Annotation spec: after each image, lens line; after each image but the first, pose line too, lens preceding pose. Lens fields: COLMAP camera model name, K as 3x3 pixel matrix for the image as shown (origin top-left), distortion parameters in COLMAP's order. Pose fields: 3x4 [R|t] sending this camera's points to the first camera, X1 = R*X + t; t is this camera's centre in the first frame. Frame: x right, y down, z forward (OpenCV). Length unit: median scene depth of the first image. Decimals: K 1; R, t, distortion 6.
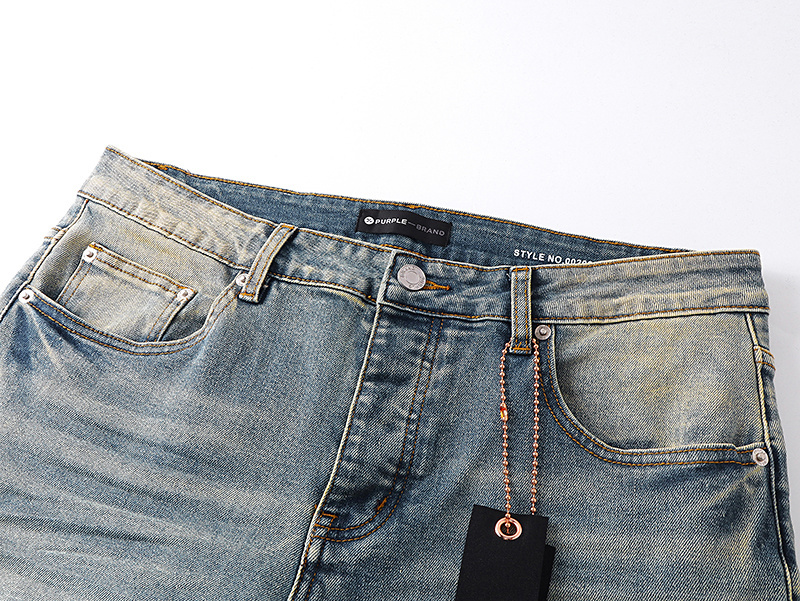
lens RADIAL K [[652.9, 0, 400.0], [0, 652.9, 300.5], [0, 0, 1]] dist [-0.031318, -0.002105]
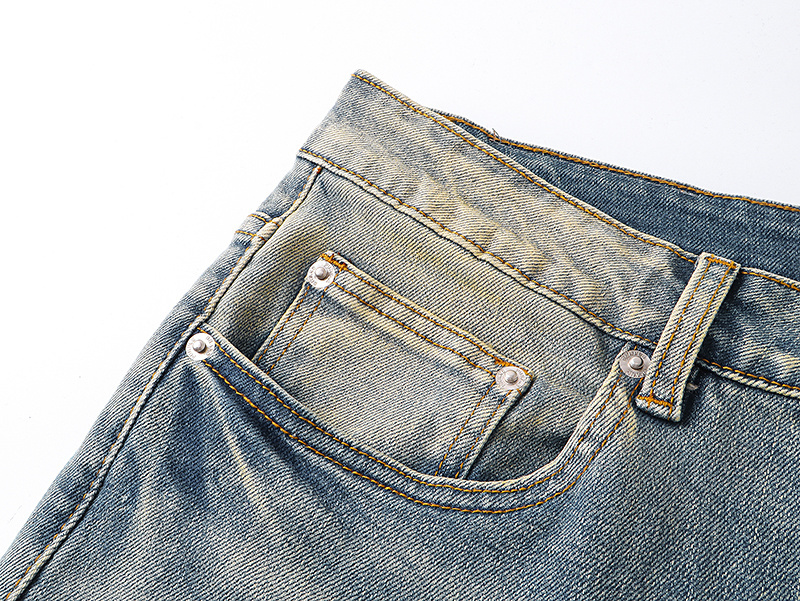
lens RADIAL K [[652.9, 0, 400.0], [0, 652.9, 300.5], [0, 0, 1]] dist [-0.031318, -0.002105]
pose [[0.988945, 0.111774, -0.097435, -0.367793], [-0.109516, 0.993584, 0.028239, -0.072450], [0.099966, -0.017256, 0.994841, 0.493802]]
